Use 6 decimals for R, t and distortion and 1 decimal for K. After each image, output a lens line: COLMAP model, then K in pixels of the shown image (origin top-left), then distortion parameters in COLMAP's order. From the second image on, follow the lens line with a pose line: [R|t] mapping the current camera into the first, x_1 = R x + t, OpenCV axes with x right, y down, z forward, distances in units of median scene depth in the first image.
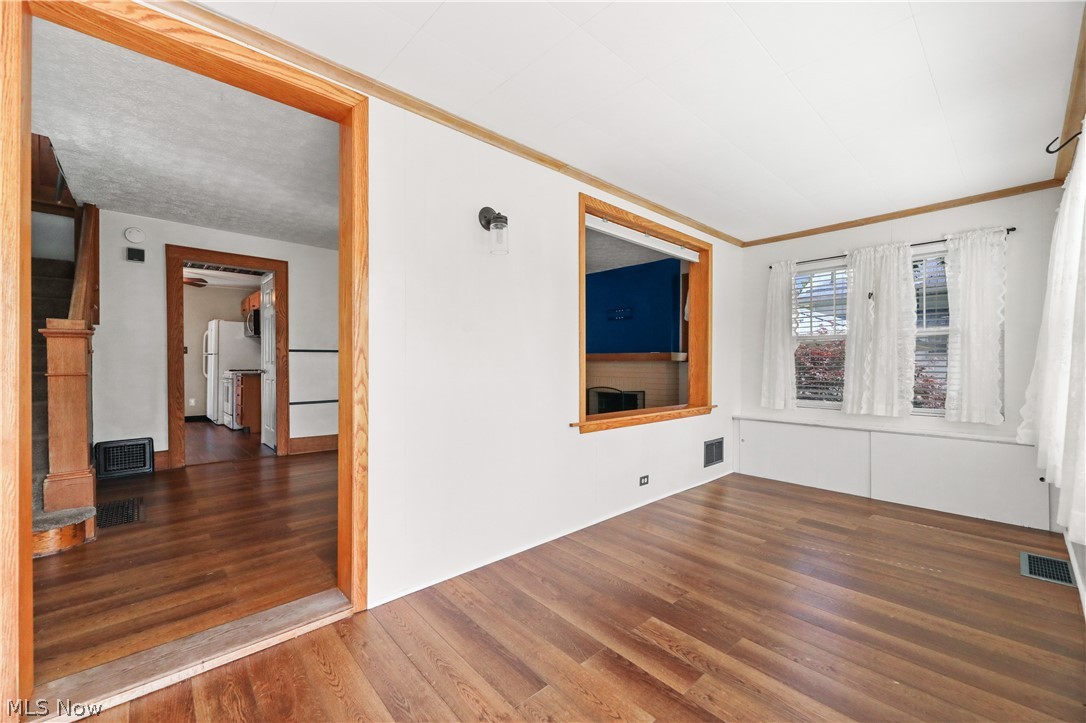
lens RADIAL K [[441.3, 0, 552.0], [0, 441.3, 366.1], [0, 0, 1]] dist [0.004546, -0.001527]
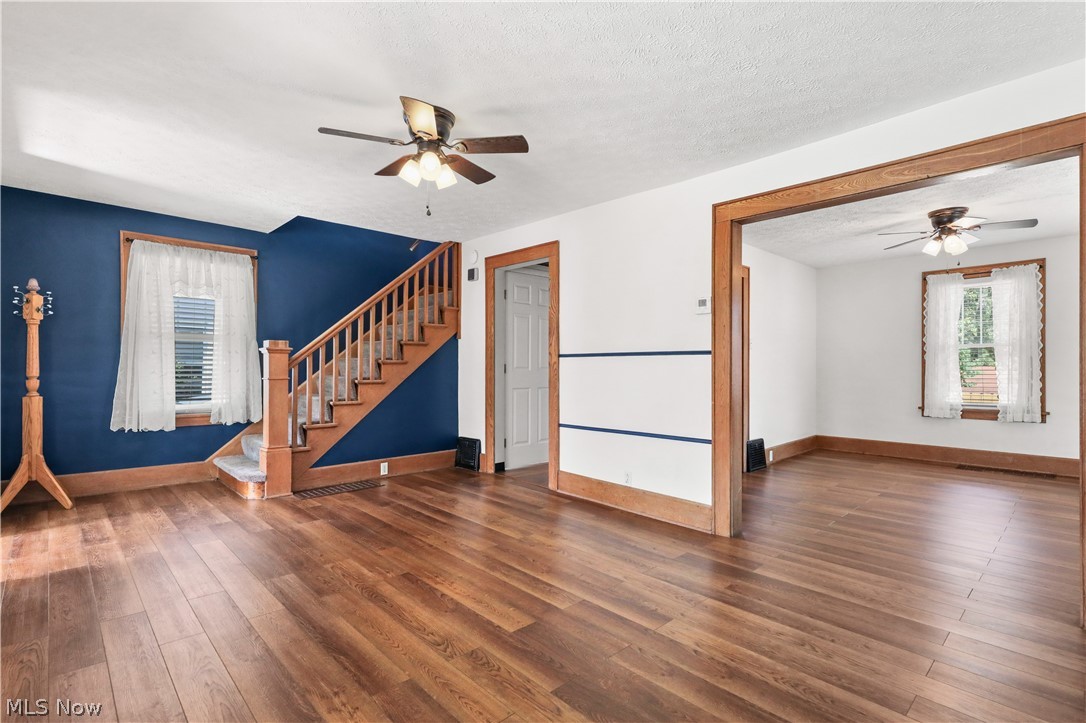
lens RADIAL K [[514.8, 0, 546.5], [0, 514.8, 369.6], [0, 0, 1]] dist [0.012947, -0.001124]
pose [[0.012840, 0.004407, -0.999908, 0.310472], [-0.013292, 0.999903, 0.004236, -0.014572], [0.999829, 0.013237, 0.012897, 0.982261]]
